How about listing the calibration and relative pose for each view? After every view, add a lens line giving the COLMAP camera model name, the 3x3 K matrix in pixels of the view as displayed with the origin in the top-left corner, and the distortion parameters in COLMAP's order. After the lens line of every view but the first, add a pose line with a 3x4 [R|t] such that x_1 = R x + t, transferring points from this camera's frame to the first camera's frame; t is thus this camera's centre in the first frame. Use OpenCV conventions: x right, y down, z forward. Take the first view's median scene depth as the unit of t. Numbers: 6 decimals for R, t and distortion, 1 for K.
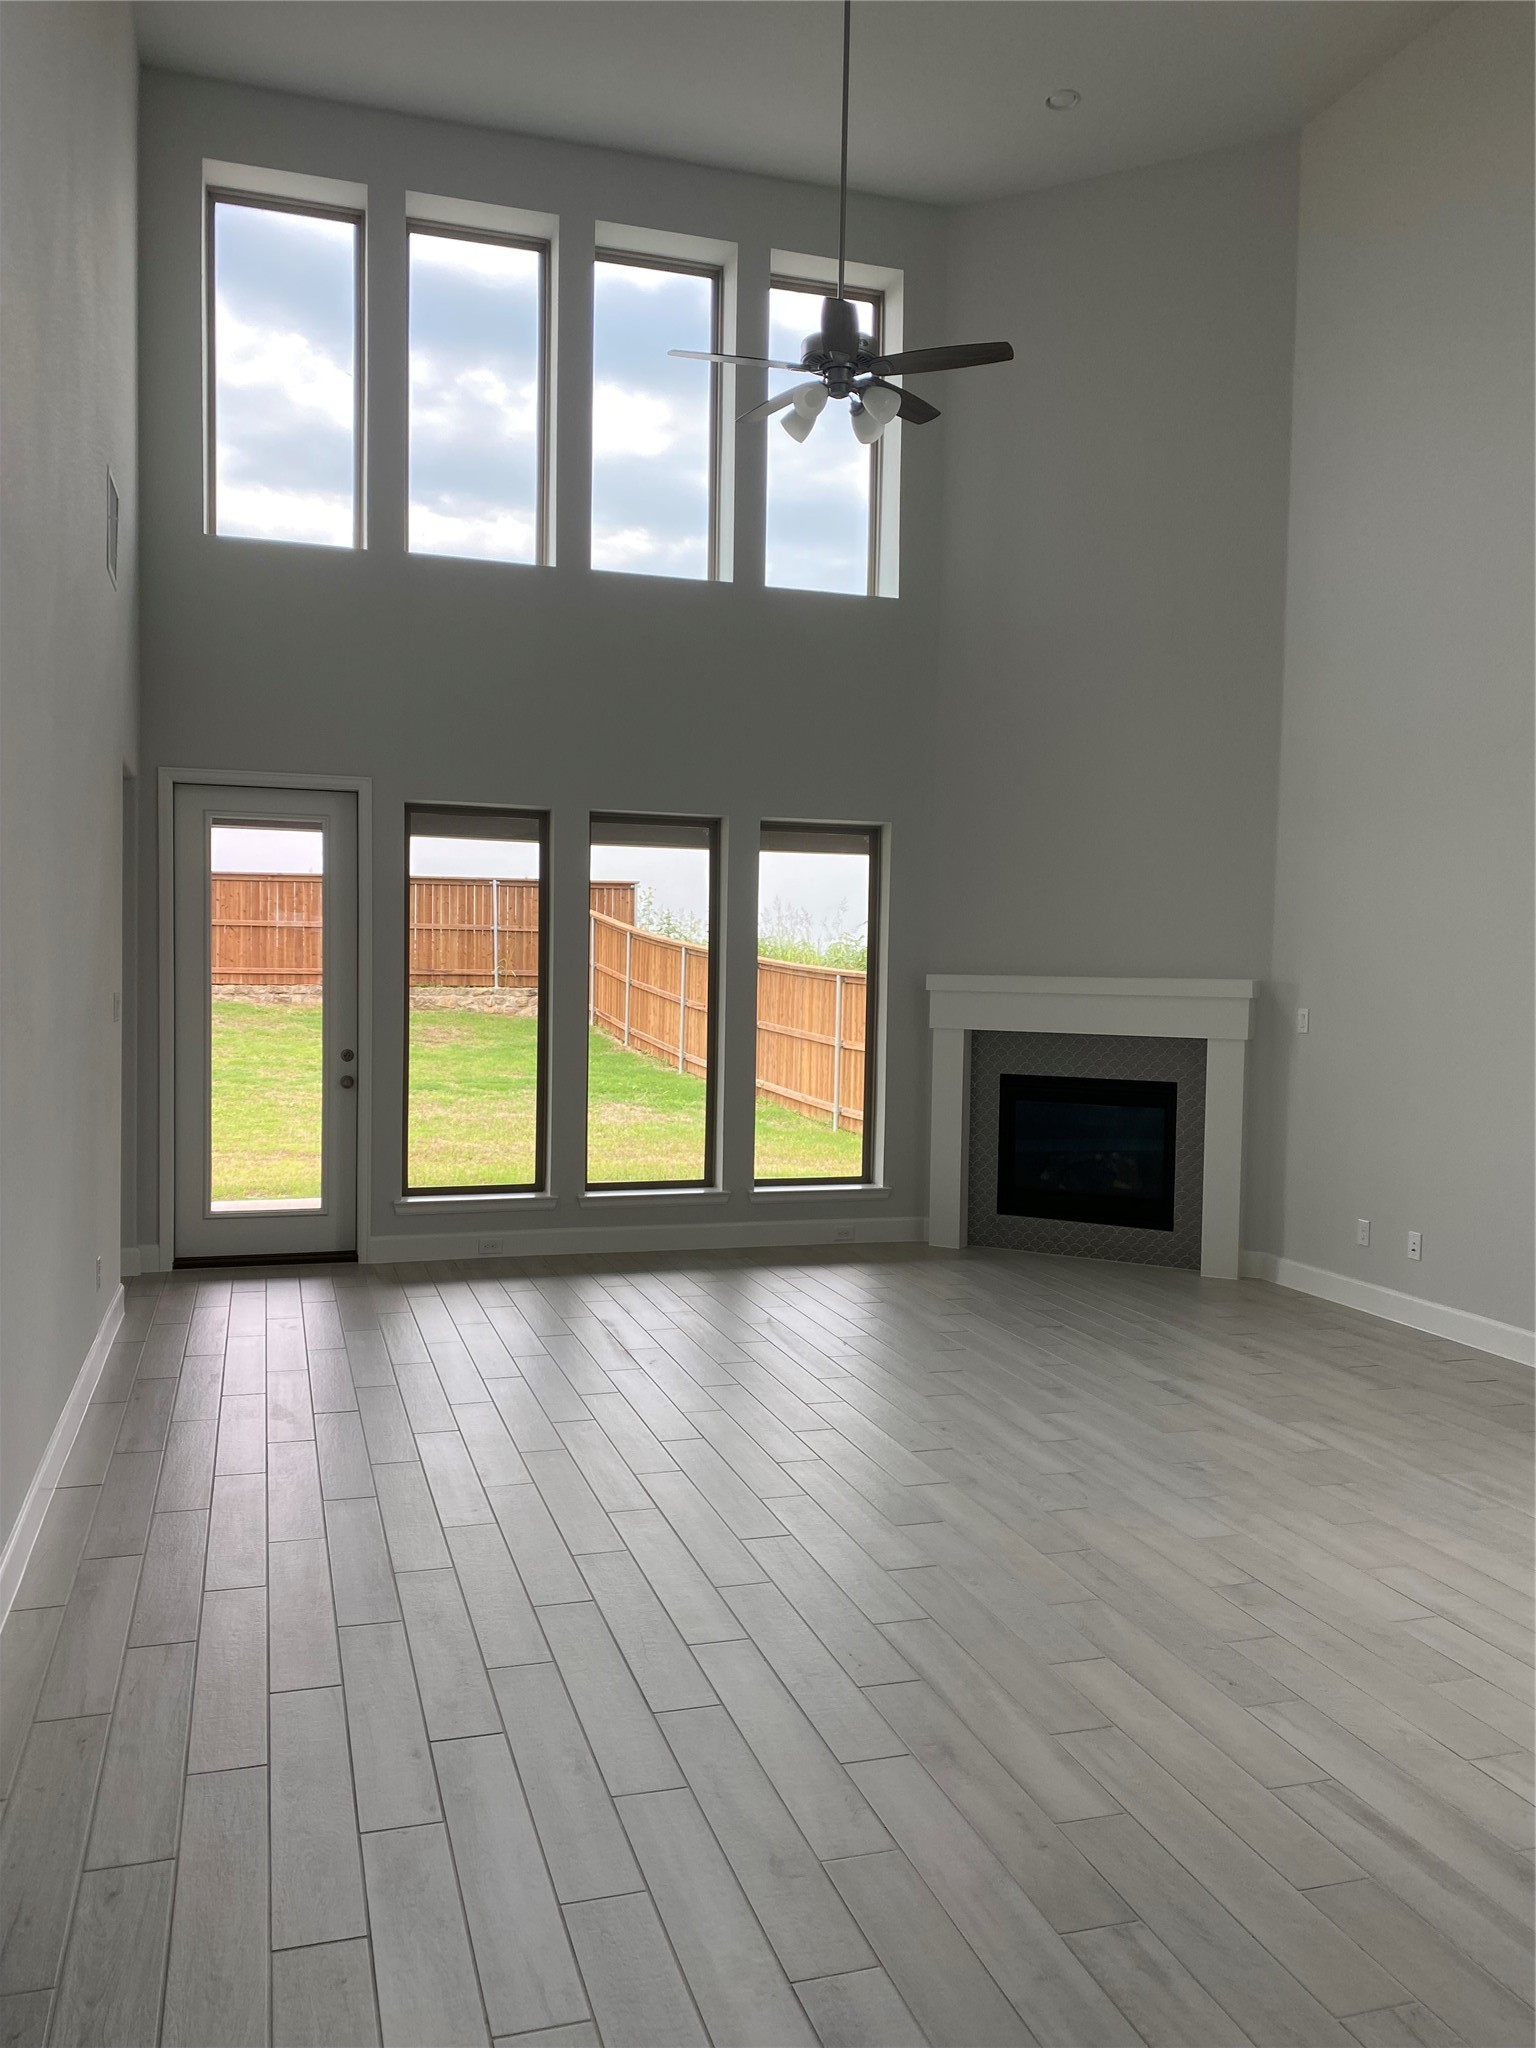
lens RADIAL K [[1602.4, 0, 768.0], [0, 1602.4, 1024.0], [0, 0, 1]] dist [0.247641, -0.543554]
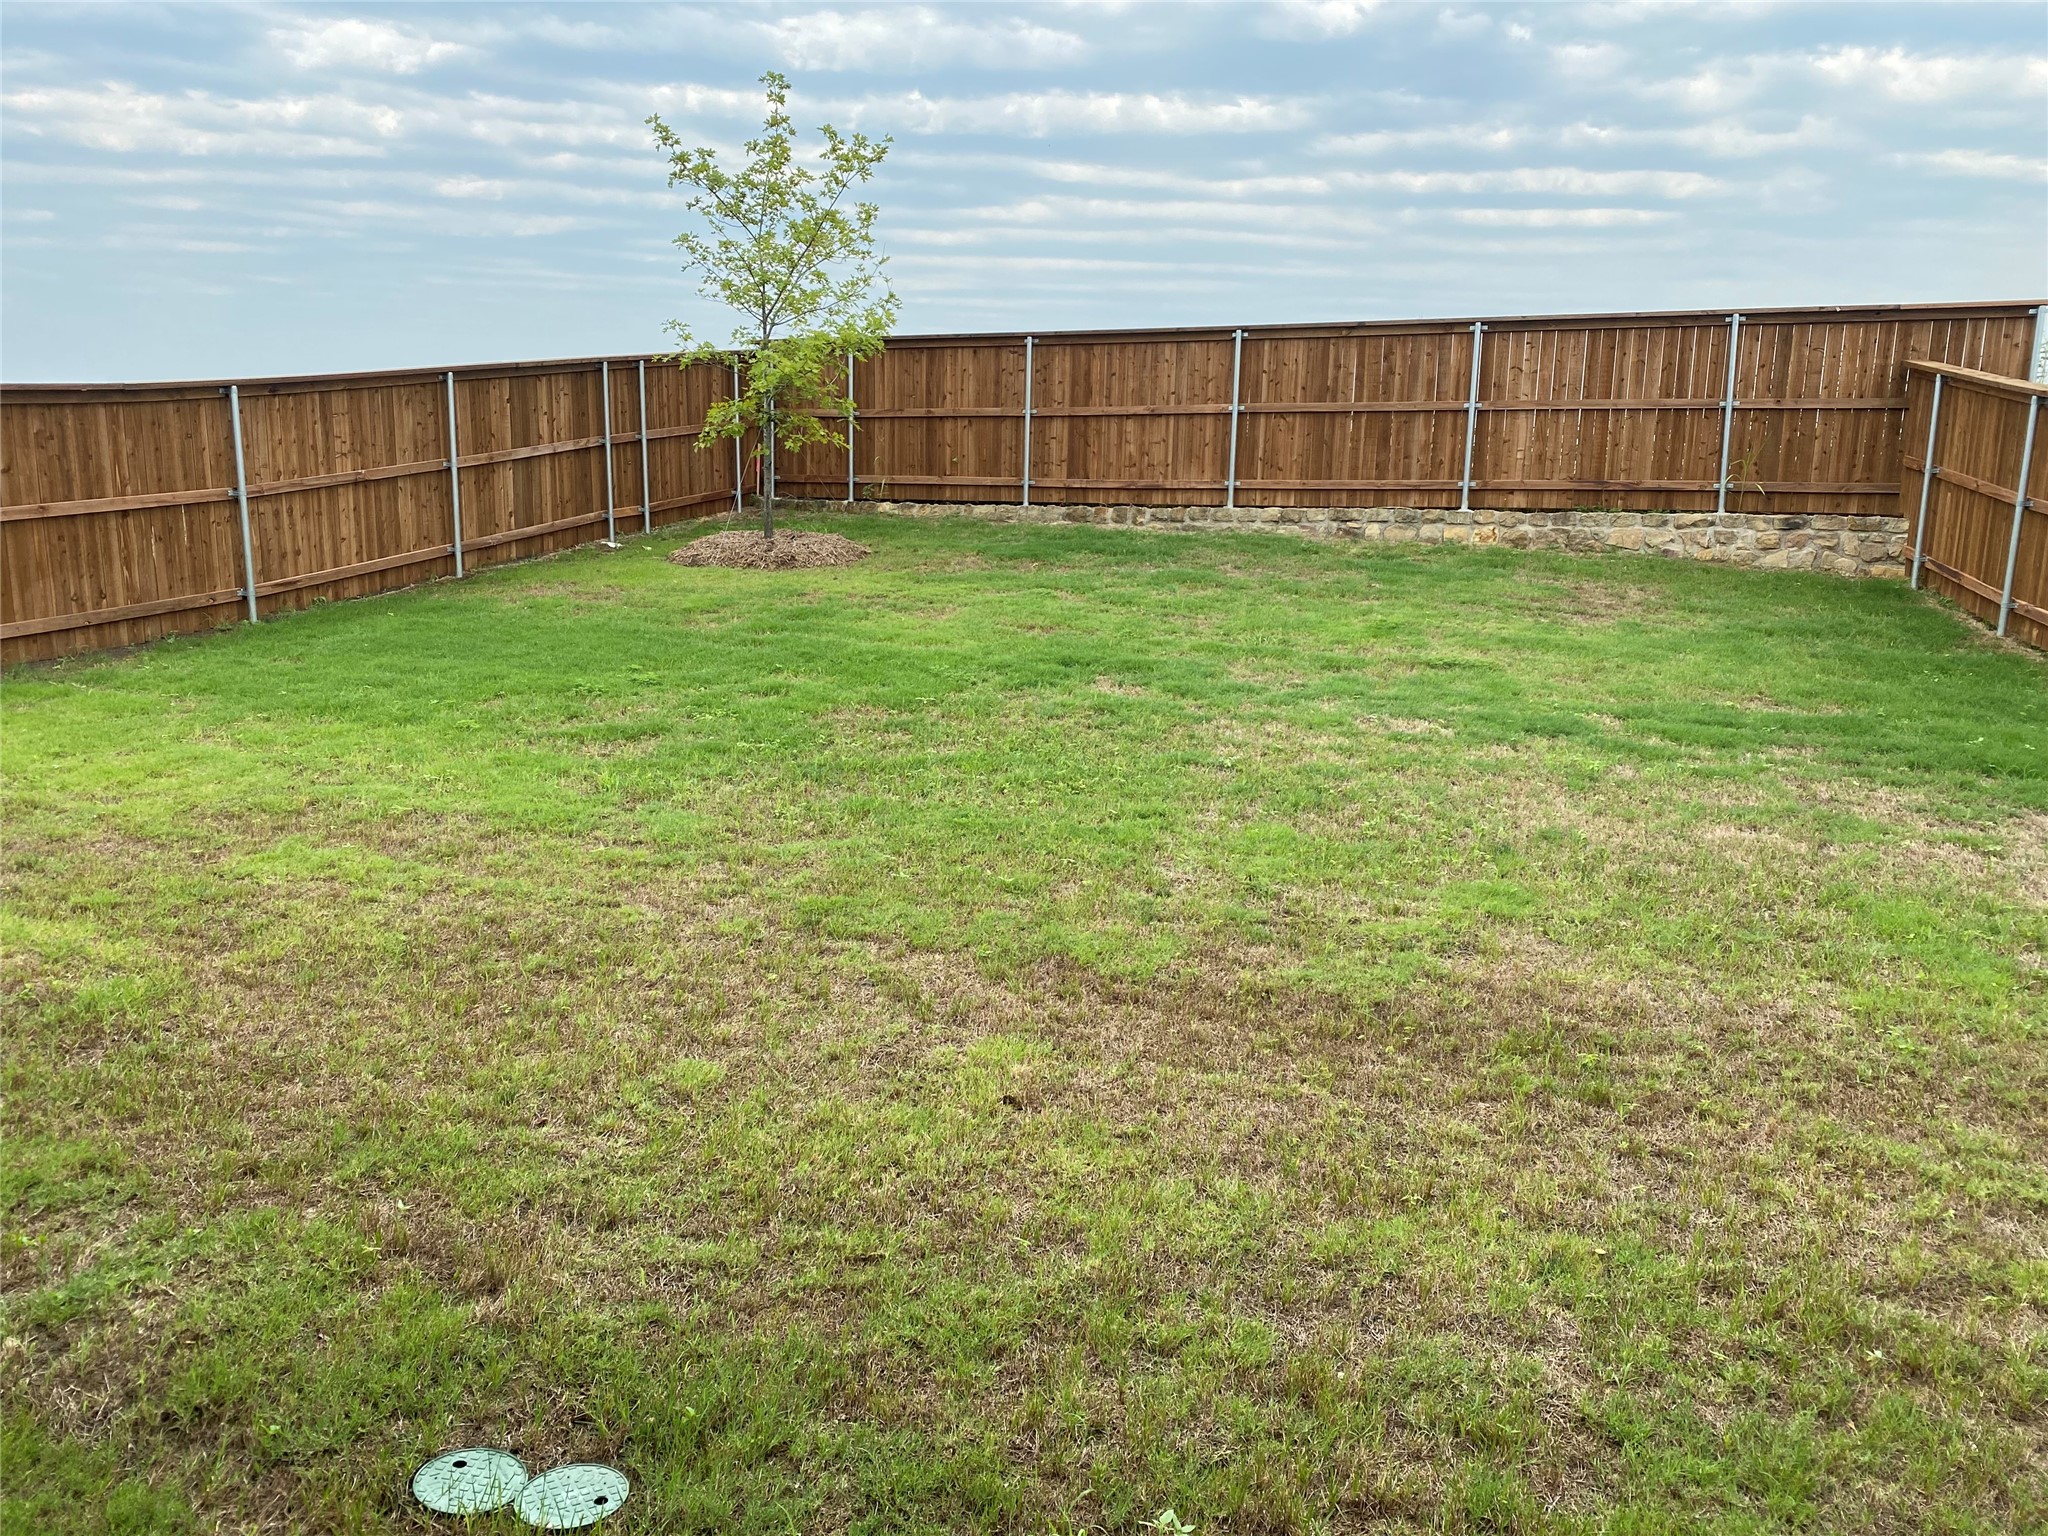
lens RADIAL K [[1637.9, 0, 1009.3], [0, 1637.9, 769.6], [0, 0, 1]] dist [0.050552, -0.042018]
pose [[0.844766, 0.092845, -0.527020, -0.067387], [-0.023697, 0.990358, 0.136488, -0.007192], [0.534610, -0.102812, 0.838821, 0.382631]]
